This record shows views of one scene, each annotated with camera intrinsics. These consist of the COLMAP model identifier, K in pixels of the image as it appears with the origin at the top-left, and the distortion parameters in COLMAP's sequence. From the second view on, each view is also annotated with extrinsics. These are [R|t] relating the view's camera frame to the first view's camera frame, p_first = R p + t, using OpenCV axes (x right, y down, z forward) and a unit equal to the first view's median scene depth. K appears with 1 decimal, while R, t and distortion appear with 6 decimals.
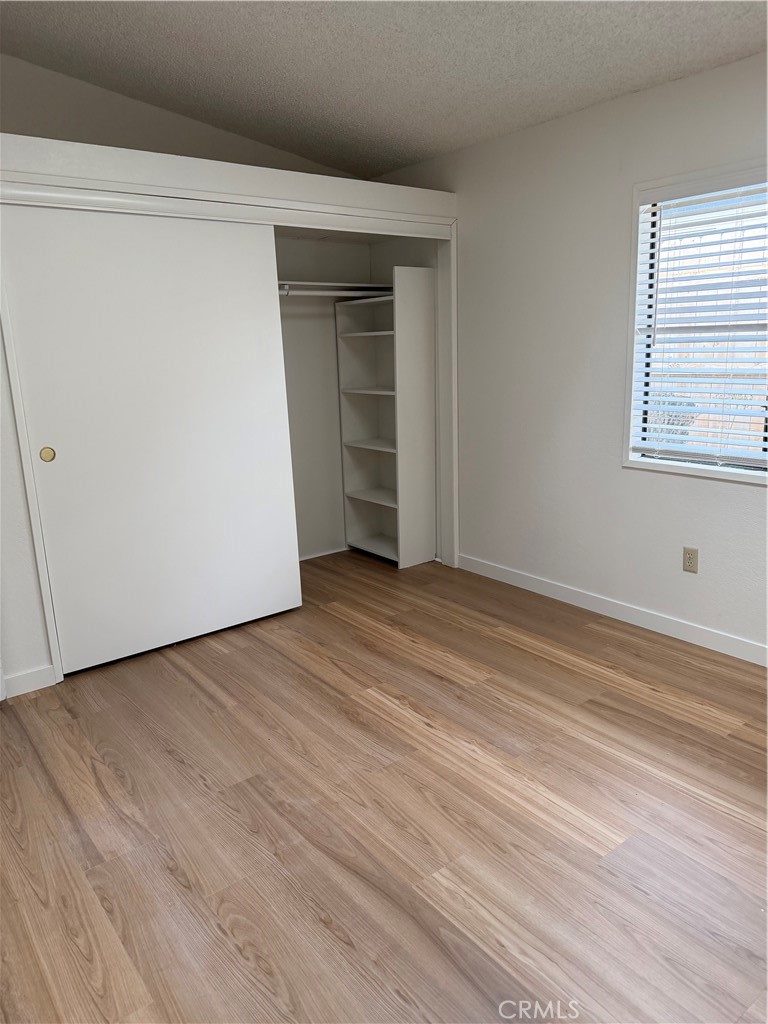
lens RADIAL K [[723.5, 0, 384.0], [0, 723.5, 512.0], [0, 0, 1]] dist [0.020120, -0.005431]
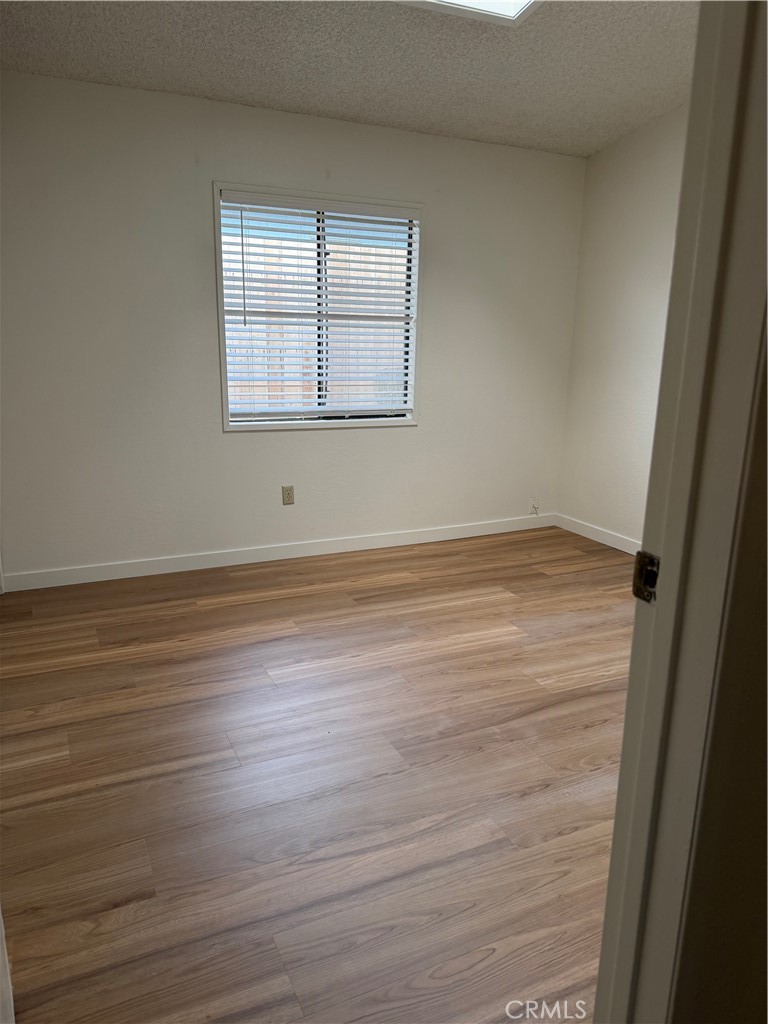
lens RADIAL K [[708.2, 0, 384.0], [0, 708.2, 512.0], [0, 0, 1]] dist [0.157653, -0.221063]
pose [[0.227069, -0.205717, 0.951903, -0.825190], [0.204899, 0.965648, 0.159811, -0.079515], [-0.952080, 0.158756, 0.261420, 0.554787]]
